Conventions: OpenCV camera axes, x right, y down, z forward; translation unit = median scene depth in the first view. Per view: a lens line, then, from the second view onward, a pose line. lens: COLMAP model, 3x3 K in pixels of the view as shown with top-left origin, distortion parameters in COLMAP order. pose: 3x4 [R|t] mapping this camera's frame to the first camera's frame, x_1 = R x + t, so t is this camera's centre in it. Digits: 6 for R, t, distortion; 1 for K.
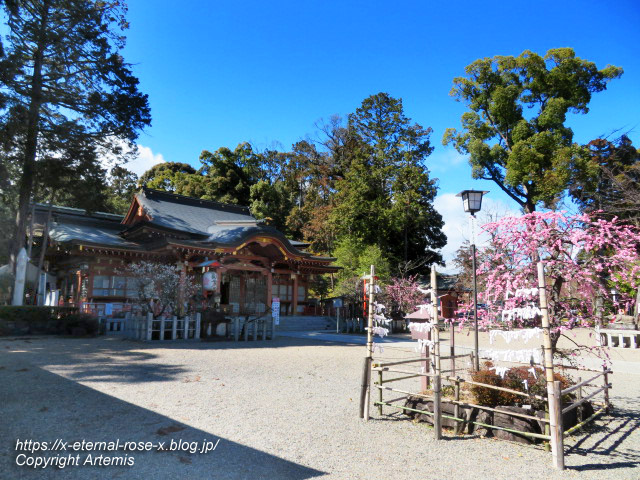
lens RADIAL K [[465.2, 0, 317.2], [0, 465.2, 239.7], [0, 0, 1]] dist [0.025917, -0.014383]
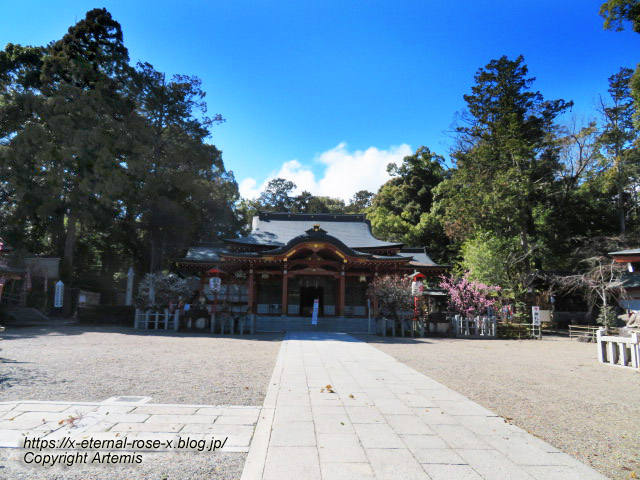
lens RADIAL K [[465.2, 0, 317.3], [0, 465.2, 239.3], [0, 0, 1]] dist [0.025917, -0.014383]
pose [[0.746490, -0.102370, -0.657474, 0.631321], [0.086970, 0.994629, -0.056120, 0.049721], [0.659688, -0.015288, 0.751384, 0.207038]]
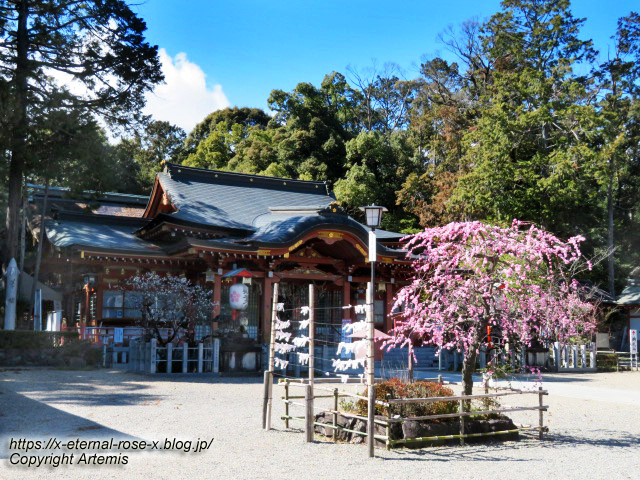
lens RADIAL K [[827.6, 0, 320.5], [0, 827.6, 241.4], [0, 0, 1]] dist [0.038233, 0.000000]
pose [[0.971355, -0.029286, -0.235821, 0.166495], [0.036137, 0.999040, 0.024781, -0.021311], [0.234869, -0.032593, 0.971480, -0.194372]]
